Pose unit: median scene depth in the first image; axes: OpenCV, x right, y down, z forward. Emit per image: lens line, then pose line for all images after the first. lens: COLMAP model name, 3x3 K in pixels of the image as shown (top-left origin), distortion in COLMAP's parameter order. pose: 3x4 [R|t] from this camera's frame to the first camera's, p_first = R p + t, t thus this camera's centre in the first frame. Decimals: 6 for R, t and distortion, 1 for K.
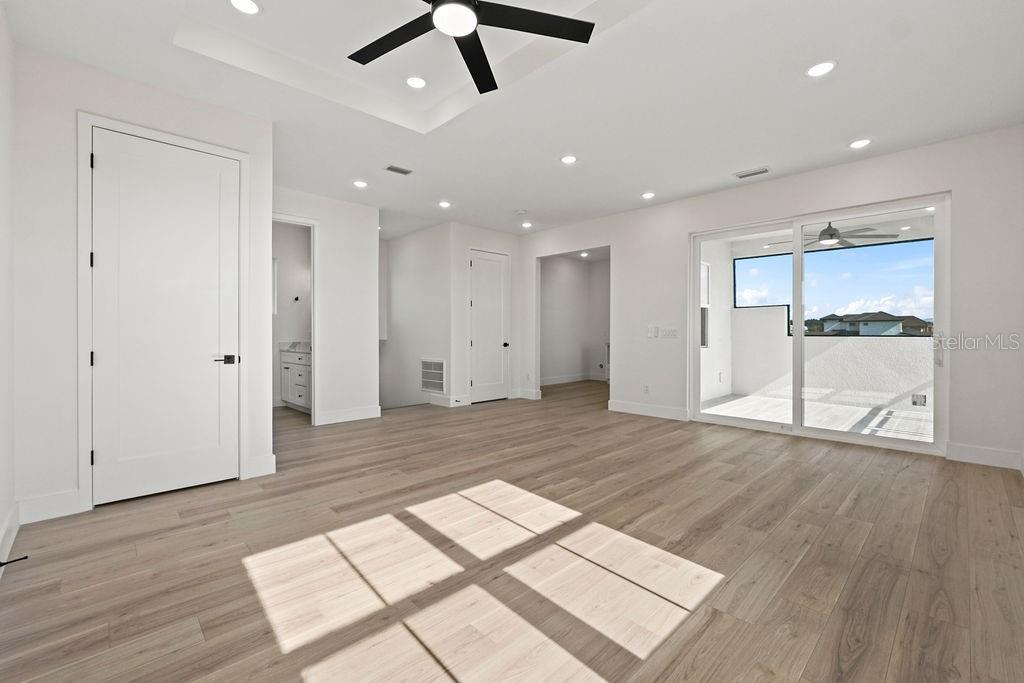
lens RADIAL K [[434.7, 0, 518.3], [0, 434.7, 338.7], [0, 0, 1]] dist [-0.000155, 0.000058]
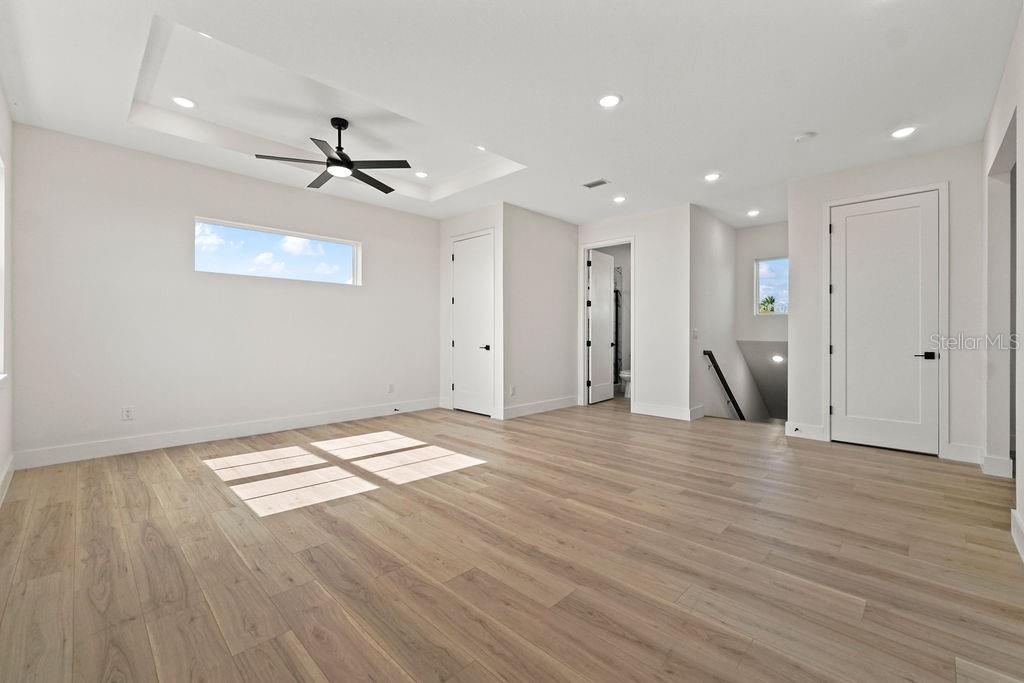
lens RADIAL K [[434.7, 0, 518.4], [0, 434.7, 336.4], [0, 0, 1]] dist [-0.000155, 0.000058]
pose [[0.015453, 0.001854, -0.999879, 1.347726], [-0.009942, 0.999949, 0.001701, -0.007479], [0.999831, 0.009914, 0.015471, 1.314058]]
